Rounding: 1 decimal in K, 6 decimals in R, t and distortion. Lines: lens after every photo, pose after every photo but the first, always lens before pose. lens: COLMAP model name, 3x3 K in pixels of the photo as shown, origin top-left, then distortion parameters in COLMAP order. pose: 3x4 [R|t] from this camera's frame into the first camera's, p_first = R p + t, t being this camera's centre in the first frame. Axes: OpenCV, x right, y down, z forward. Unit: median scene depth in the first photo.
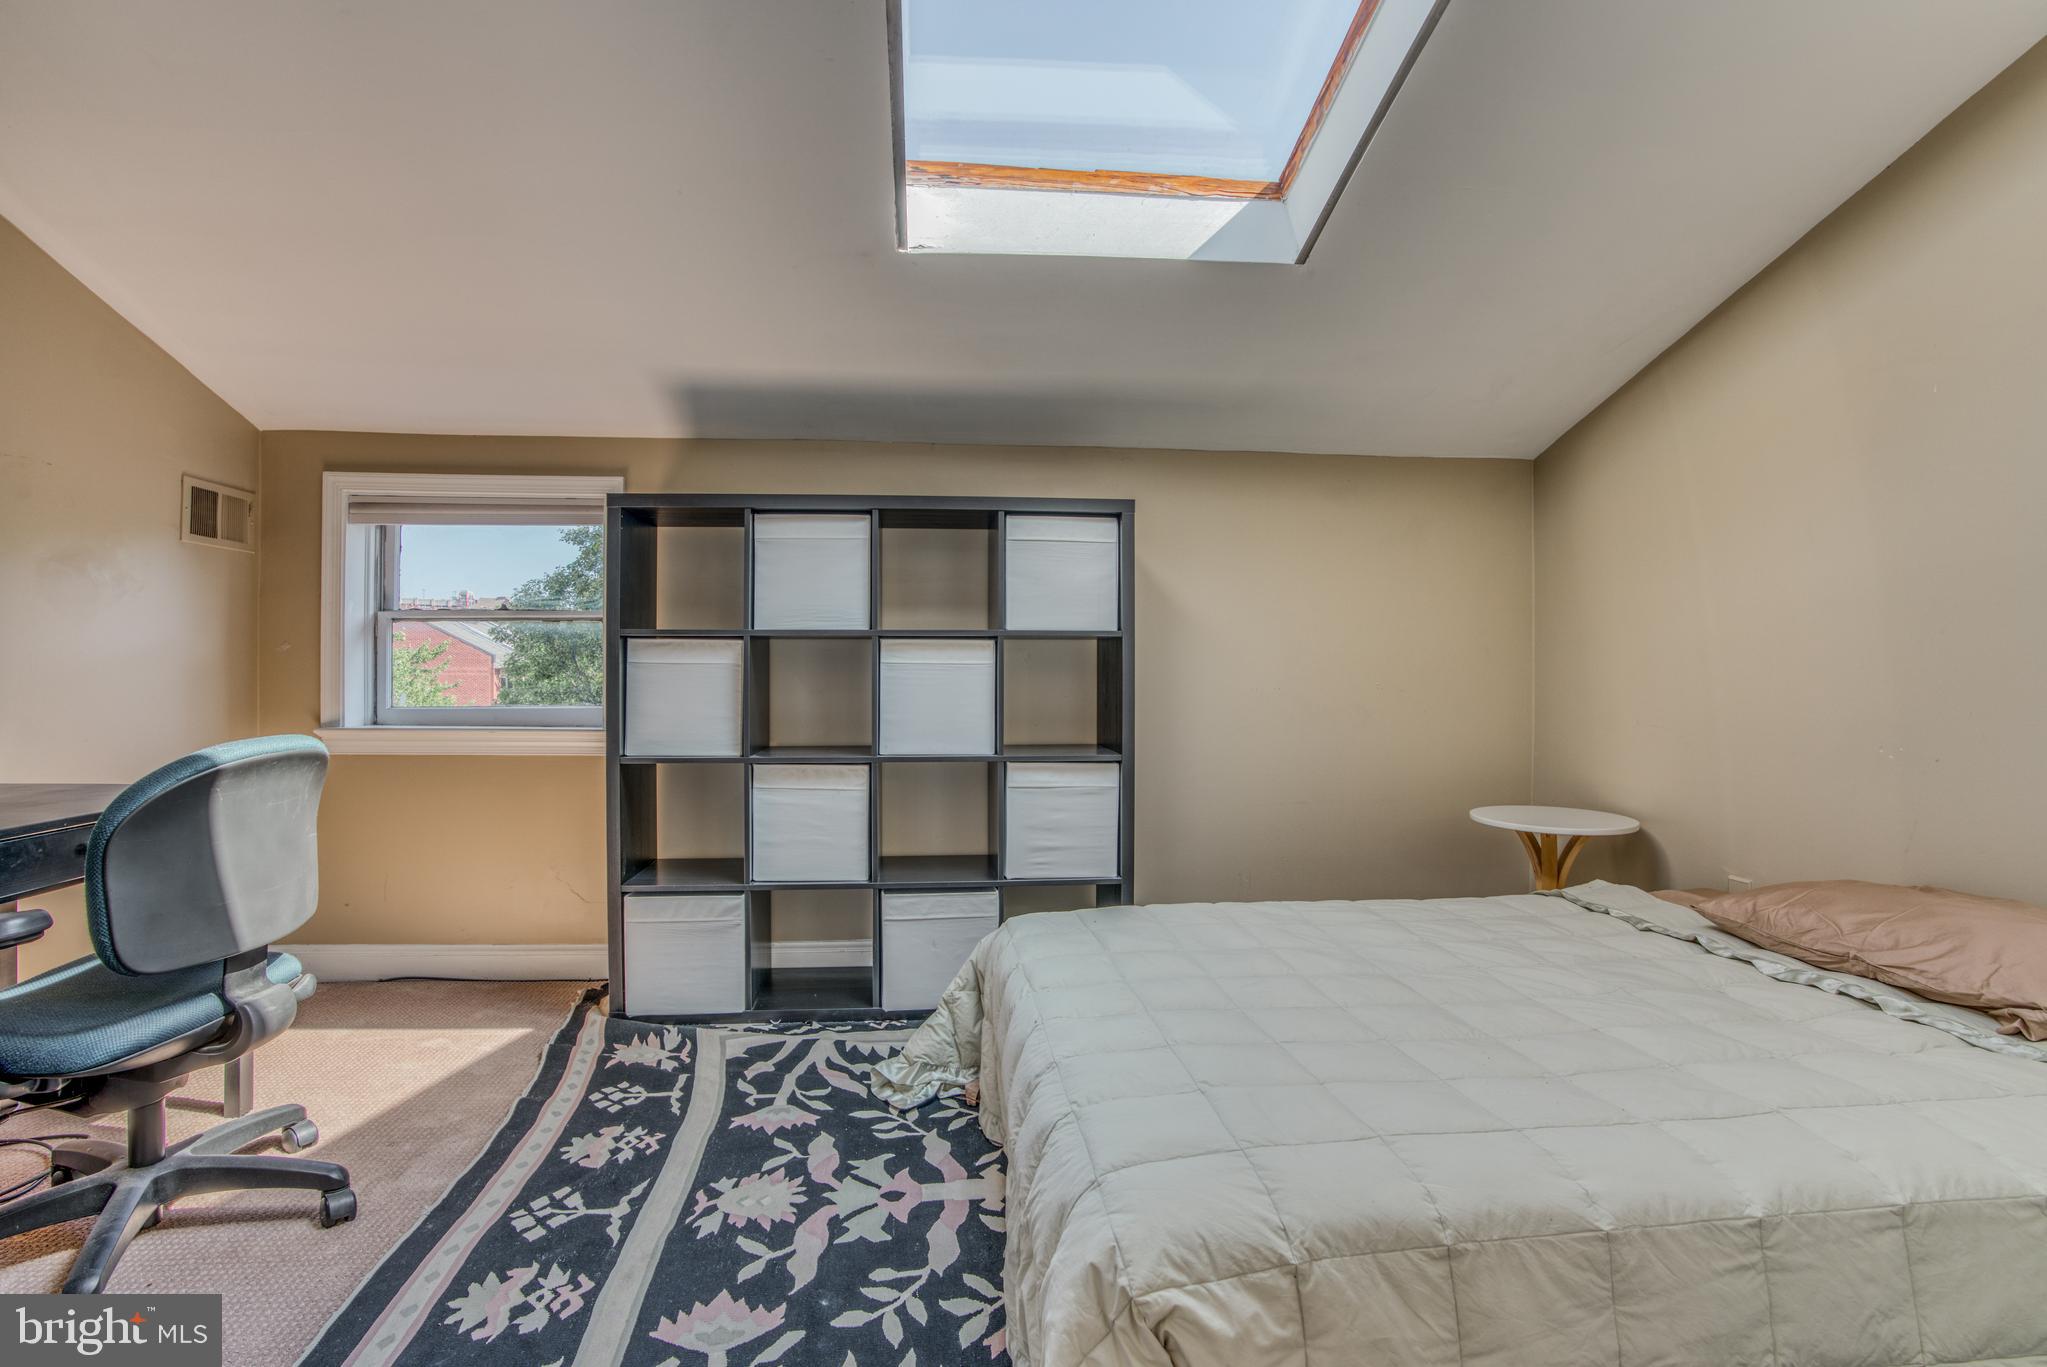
lens RADIAL K [[938.4, 0, 1023.5], [0, 938.4, 683.5], [0, 0, 1]] dist [-0.064446, 0.021867]
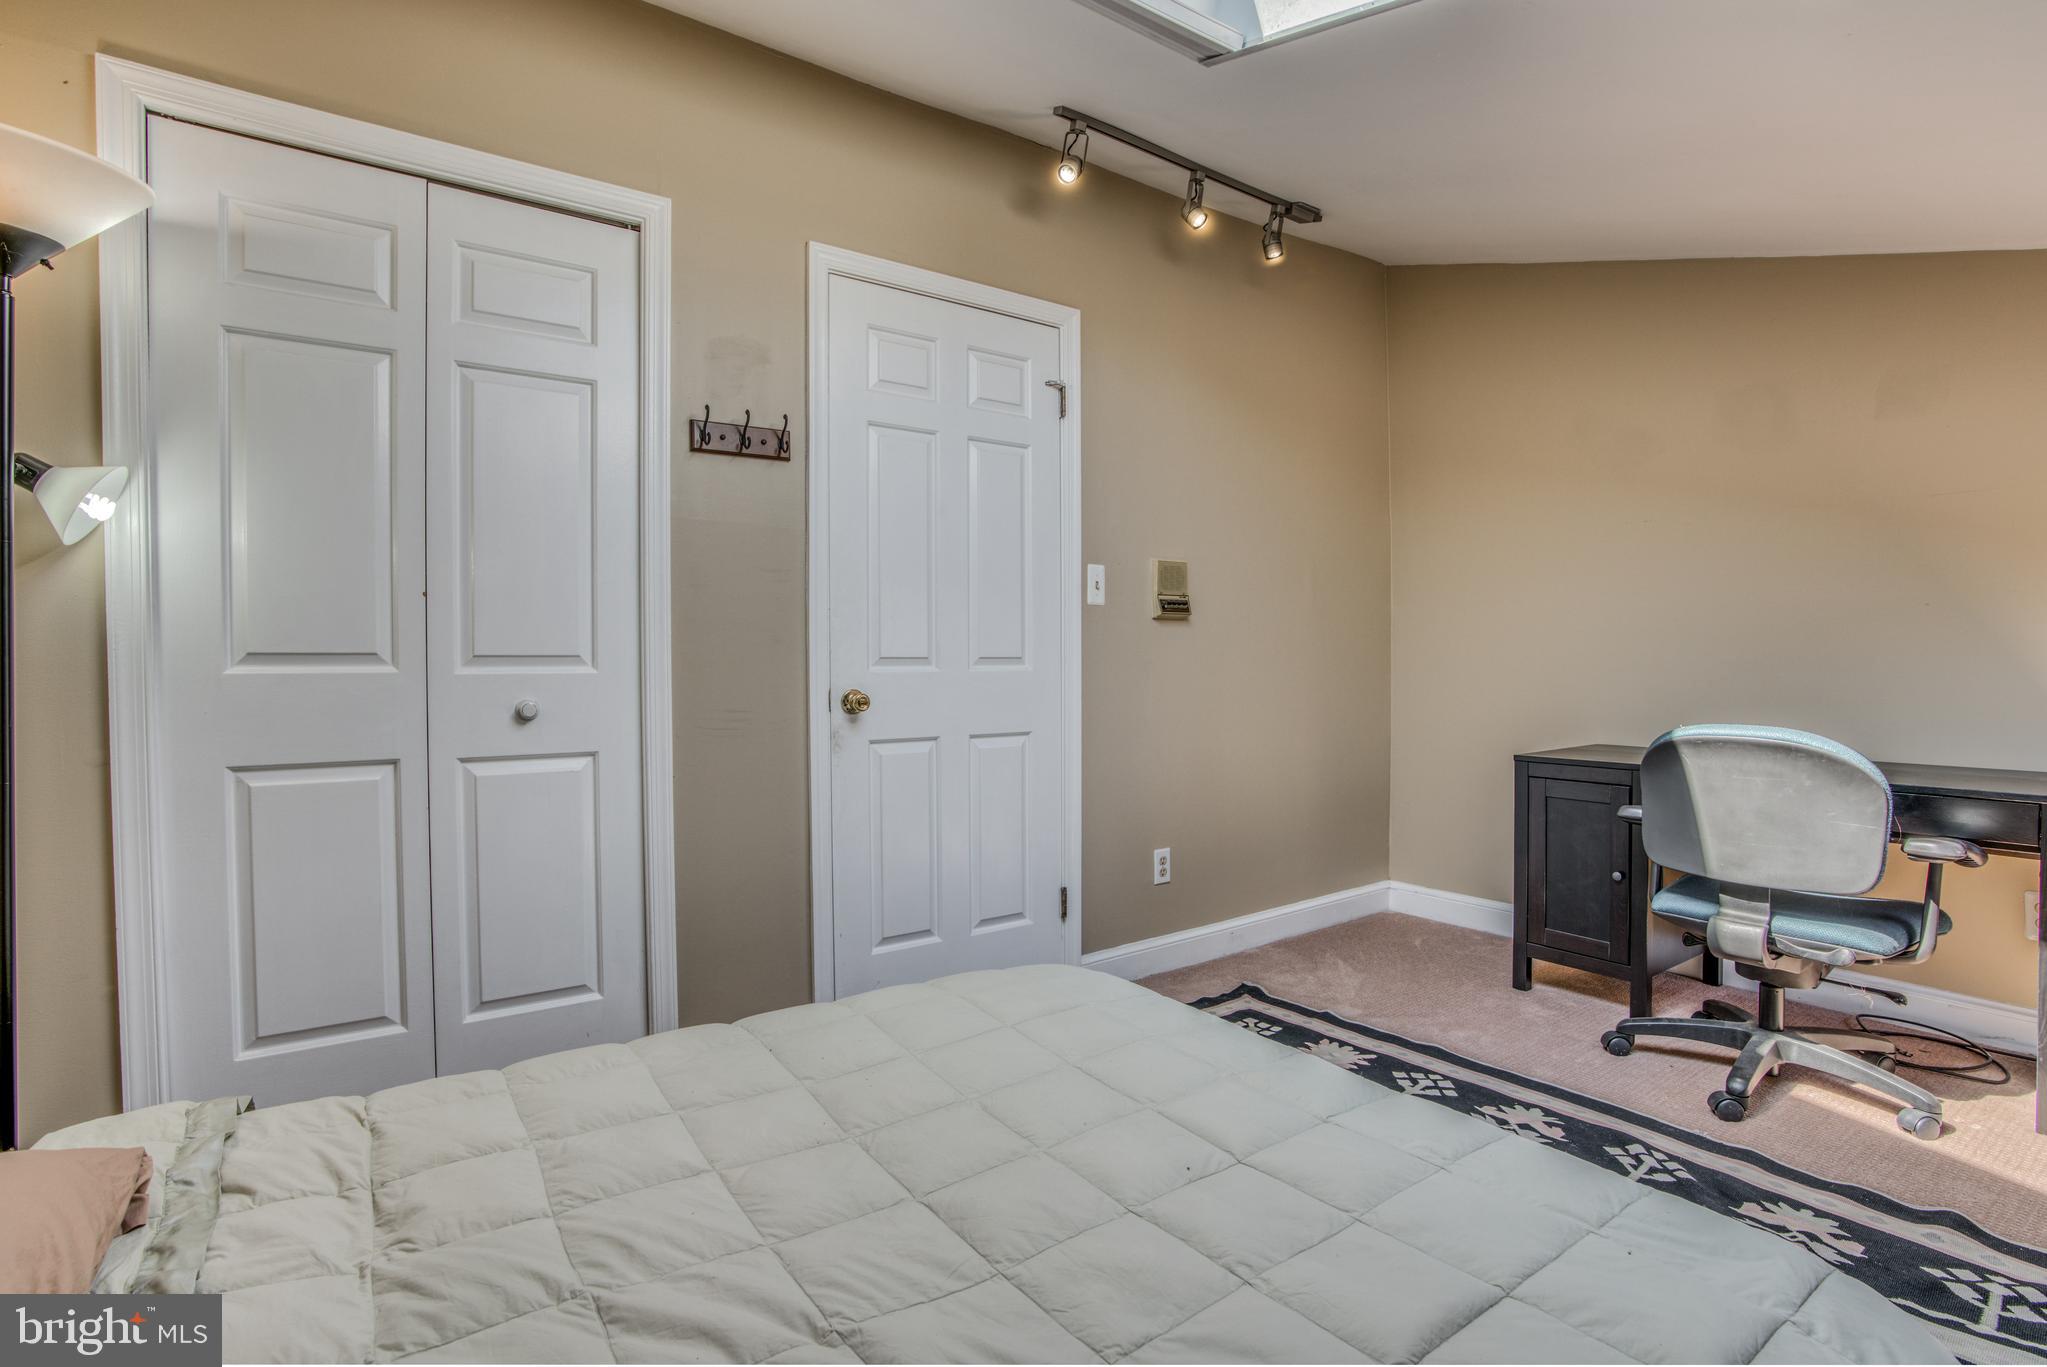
lens RADIAL K [[938.4, 0, 1023.5], [0, 938.4, 683.5], [0, 0, 1]] dist [-0.064446, 0.021867]
pose [[-0.877845, 0.007868, -0.478880, 0.647999], [-0.005048, 0.999658, 0.025678, -0.021979], [0.478919, 0.024959, -0.877504, 1.558147]]
